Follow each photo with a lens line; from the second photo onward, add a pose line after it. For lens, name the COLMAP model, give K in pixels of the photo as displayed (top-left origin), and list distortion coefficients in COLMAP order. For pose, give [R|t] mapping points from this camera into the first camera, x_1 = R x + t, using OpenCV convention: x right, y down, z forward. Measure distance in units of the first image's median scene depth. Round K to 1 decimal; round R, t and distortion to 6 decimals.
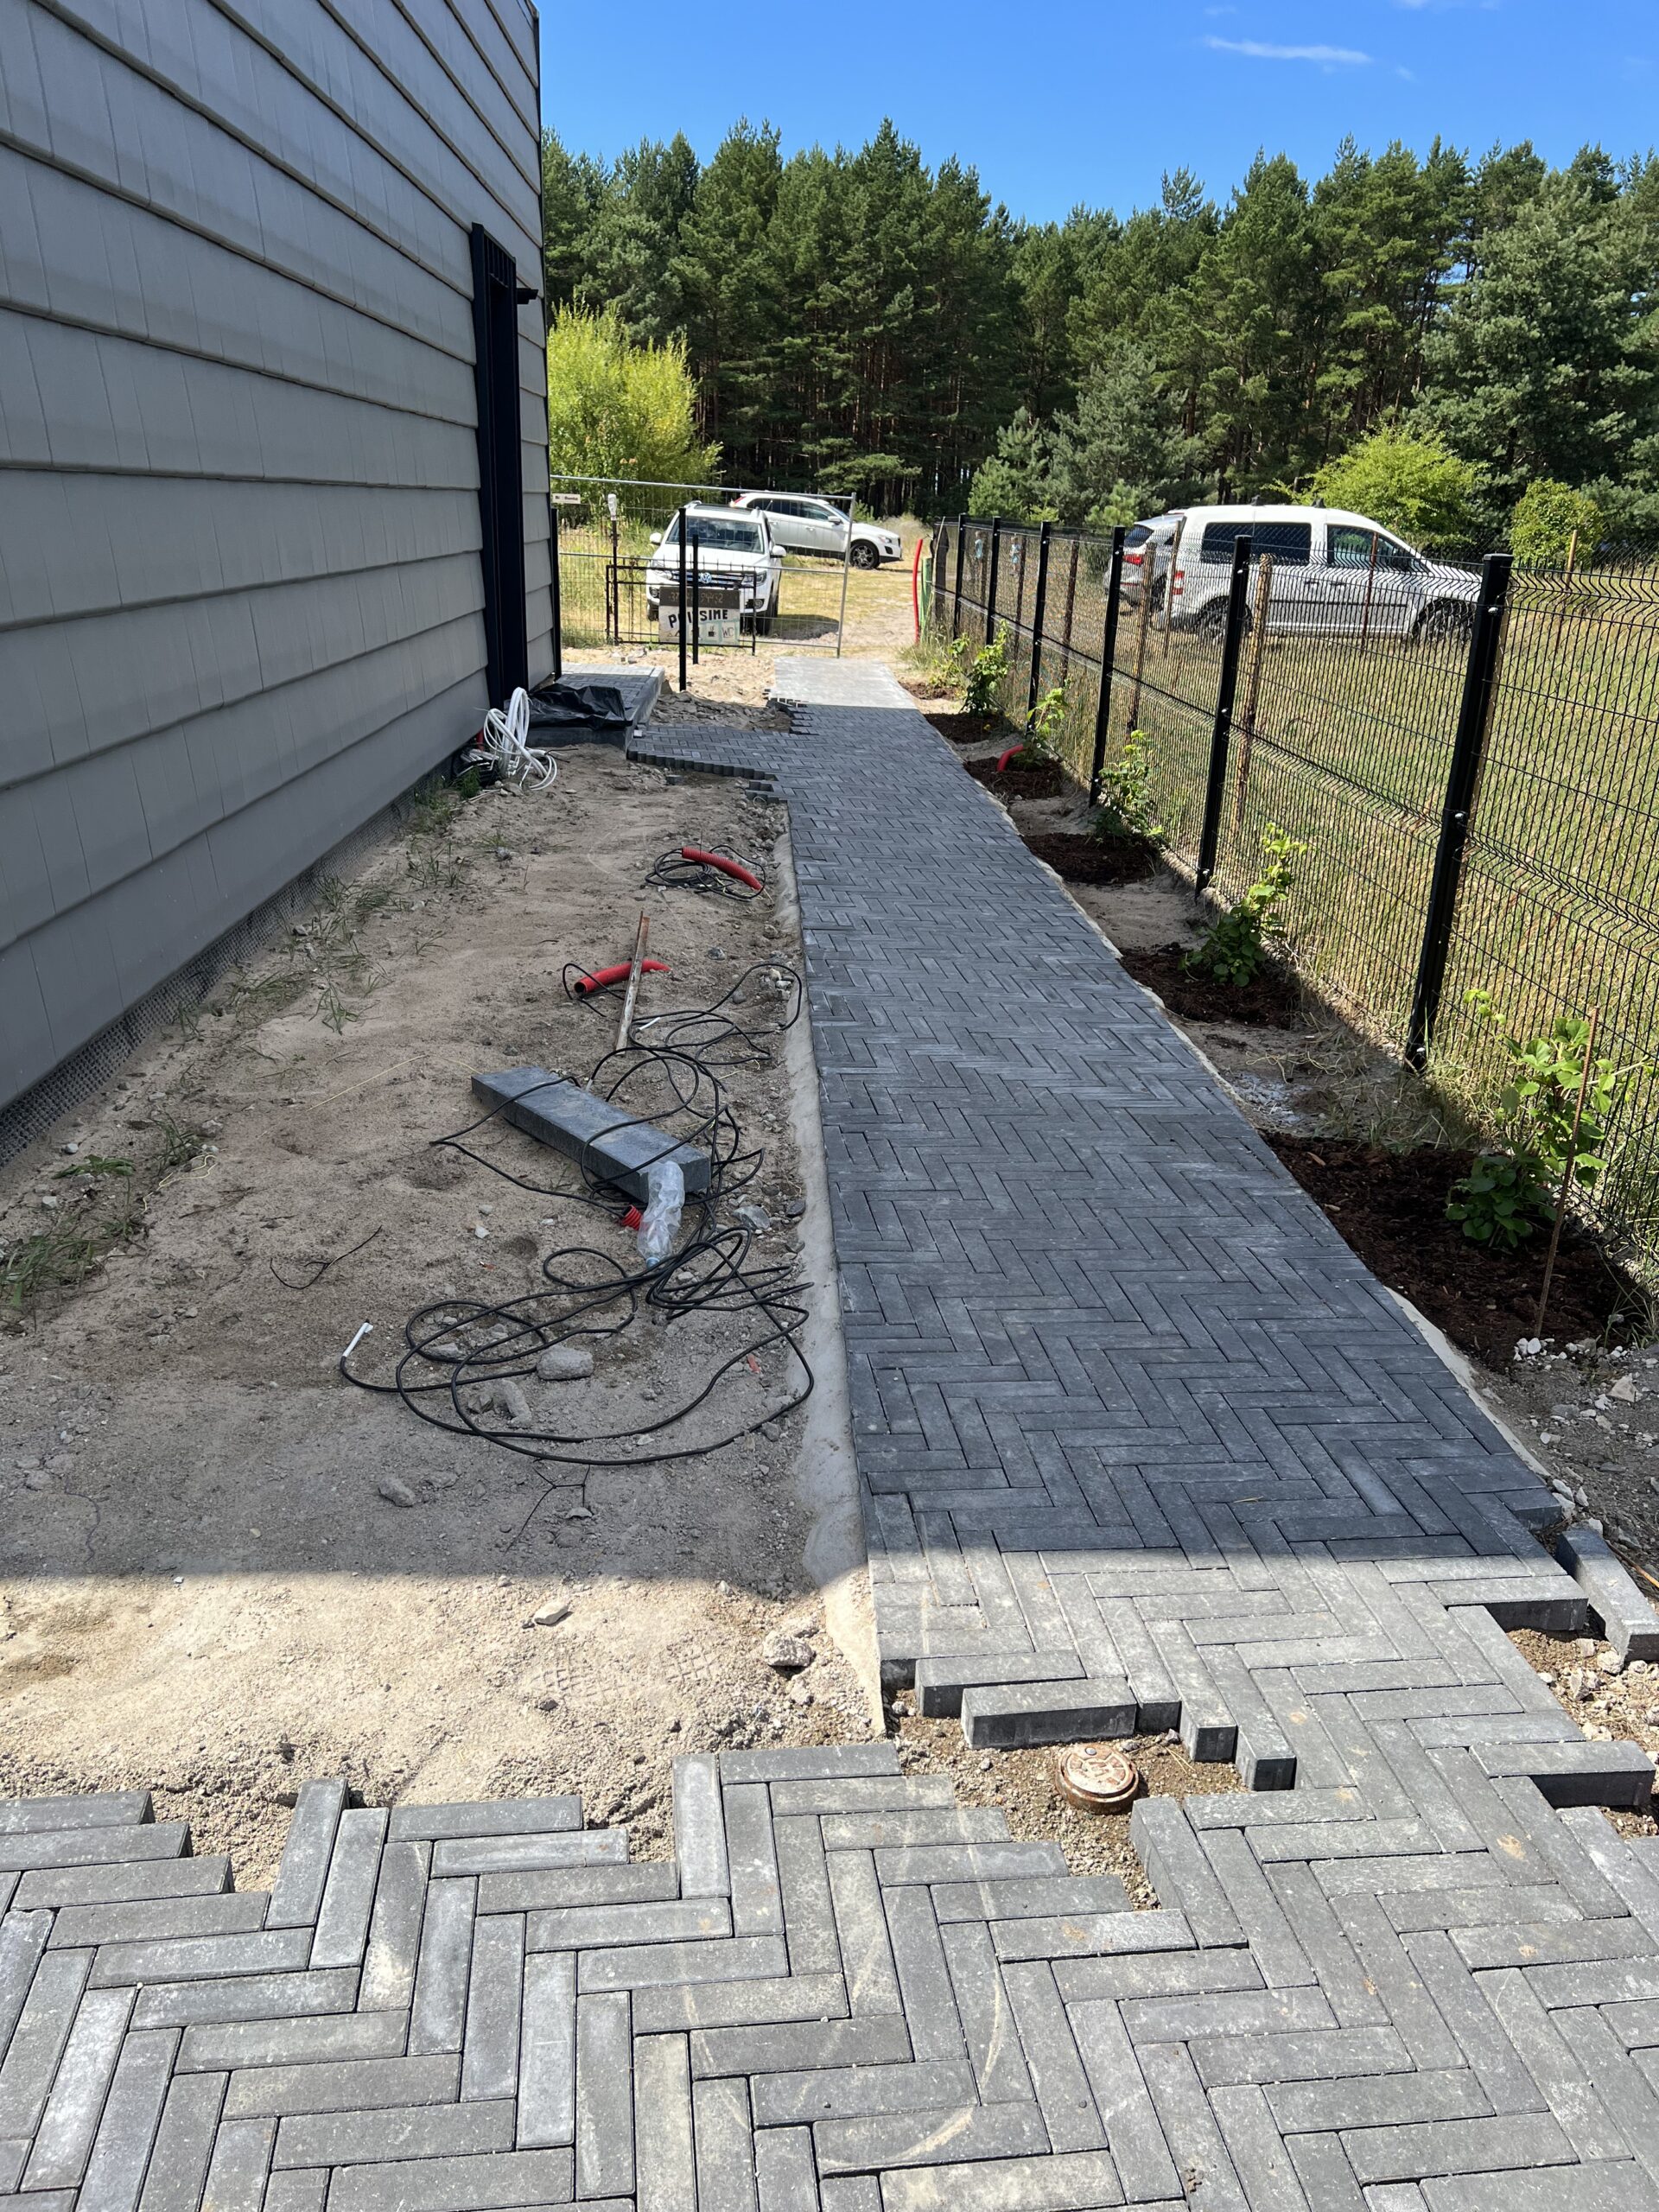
lens RADIAL K [[1670.9, 0, 819.2], [0, 1670.9, 1116.0], [0, 0, 1]] dist [0.013548, -0.001491]
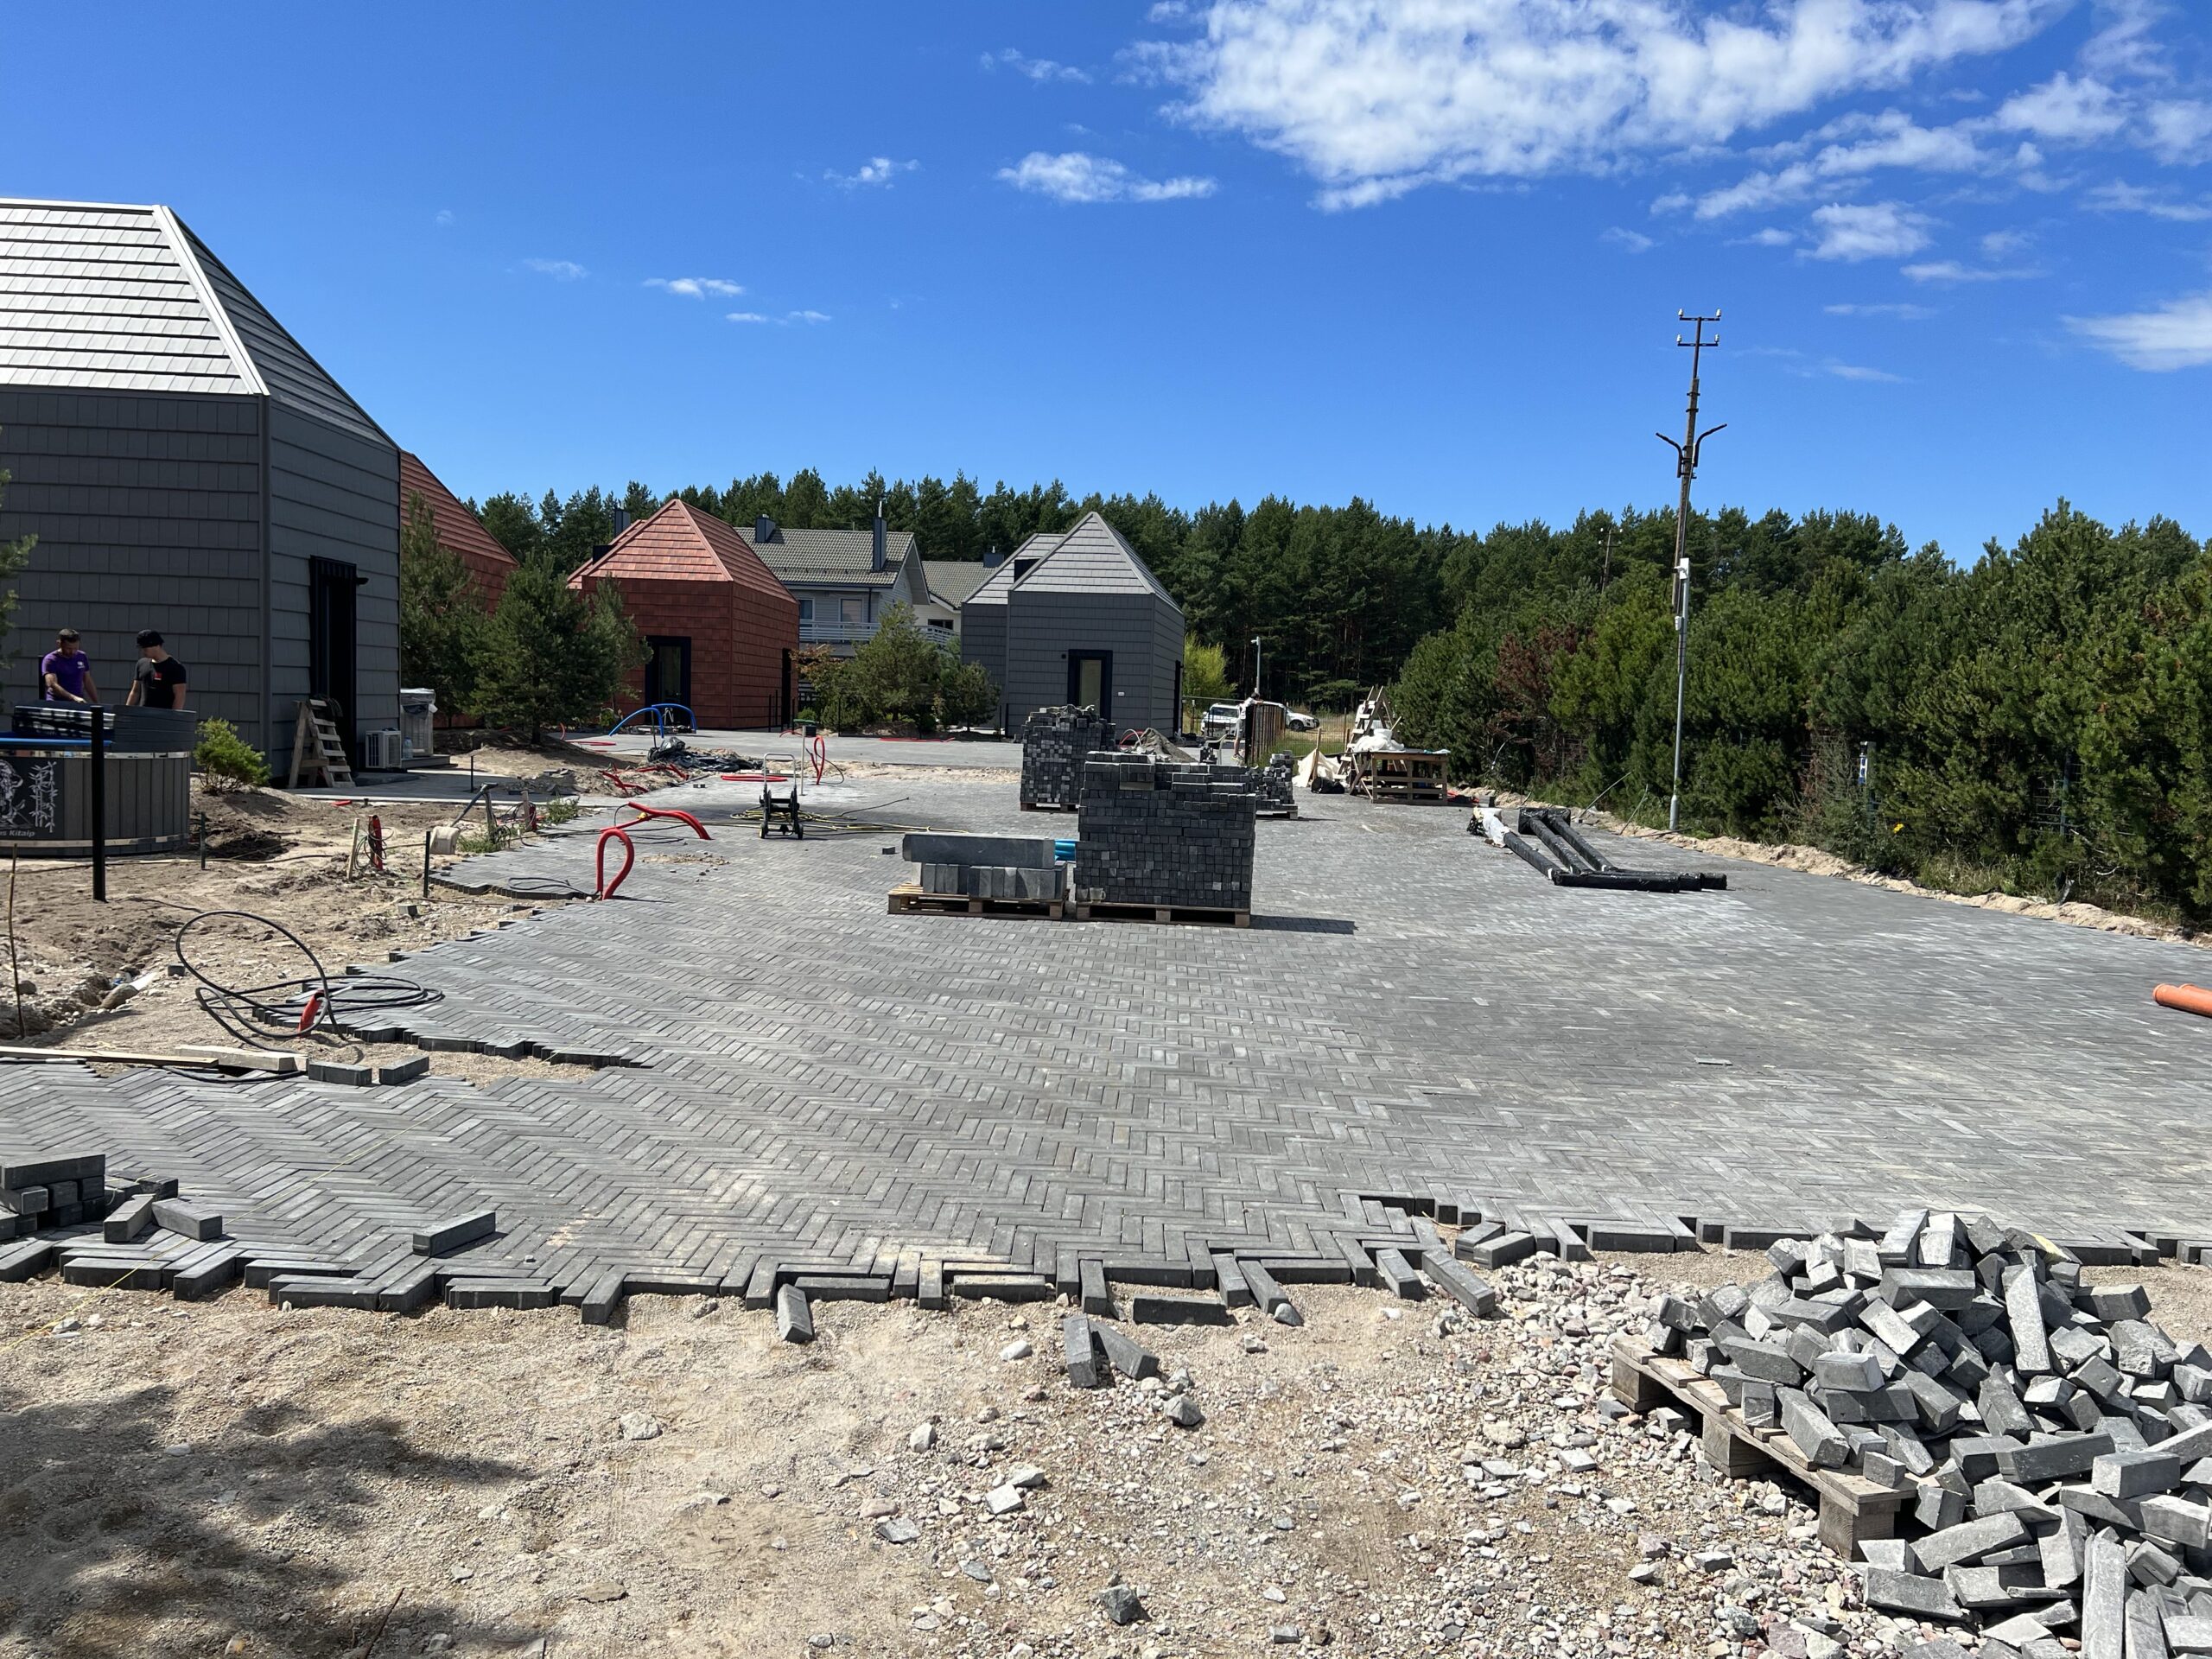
lens RADIAL K [[1670.9, 0, 1109.0], [0, 1670.9, 824.7], [0, 0, 1]] dist [0.013548, -0.001491]
pose [[0.988311, 0.014614, -0.151749, 0.058647], [-0.056291, 0.960036, -0.274157, 0.213920], [0.141678, 0.279494, 0.949637, -0.577371]]
